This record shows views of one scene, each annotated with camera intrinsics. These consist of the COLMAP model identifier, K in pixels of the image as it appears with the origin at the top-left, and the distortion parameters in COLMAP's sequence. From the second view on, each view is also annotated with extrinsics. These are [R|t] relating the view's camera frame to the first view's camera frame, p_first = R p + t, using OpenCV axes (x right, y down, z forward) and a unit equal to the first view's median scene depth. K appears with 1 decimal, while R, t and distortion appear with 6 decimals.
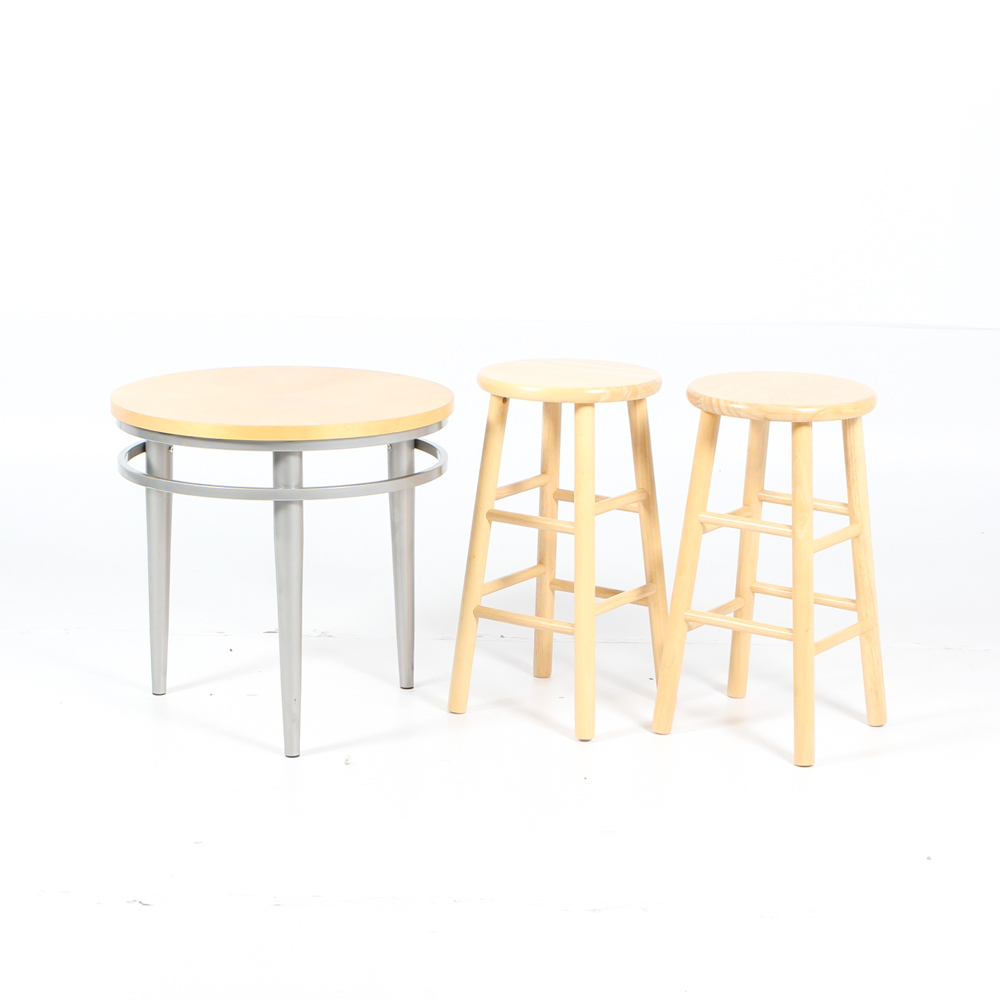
lens RADIAL K [[1727.4, 0, 500.0], [0, 1727.4, 500.0], [0, 0, 1]] dist [-0.014769, -0.005135]
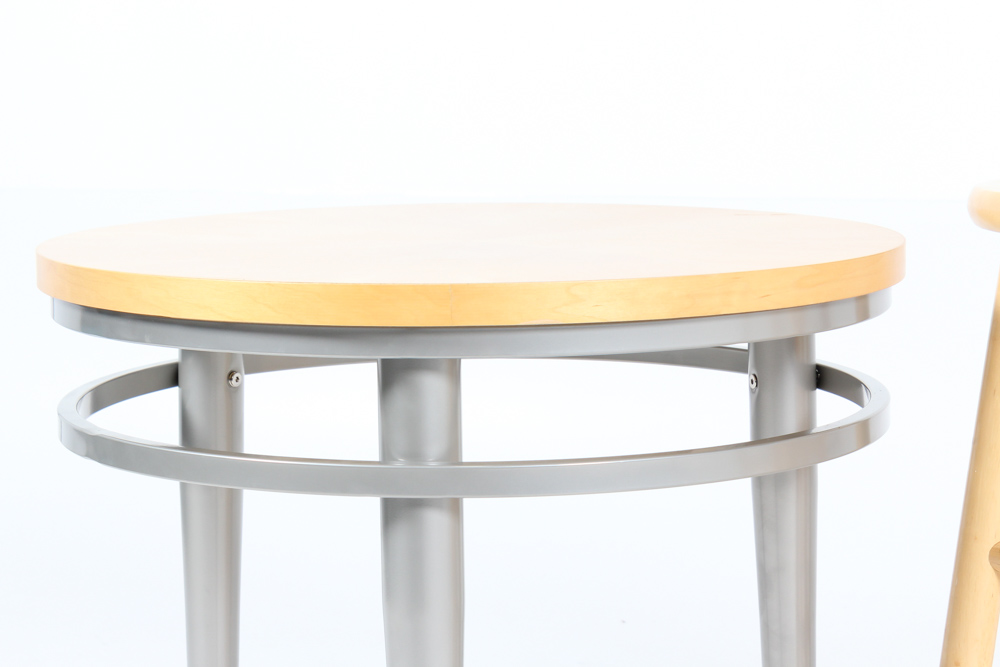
lens RADIAL K [[2476.0, 0, 414.5], [0, 2476.0, 334.0], [0, 0, 1]] dist [0.000777, -0.162516]
pose [[0.968919, 0.008944, -0.247217, 0.003630], [-0.028309, 0.996790, -0.074887, 0.004340], [0.245754, 0.079558, 0.966062, 0.433862]]
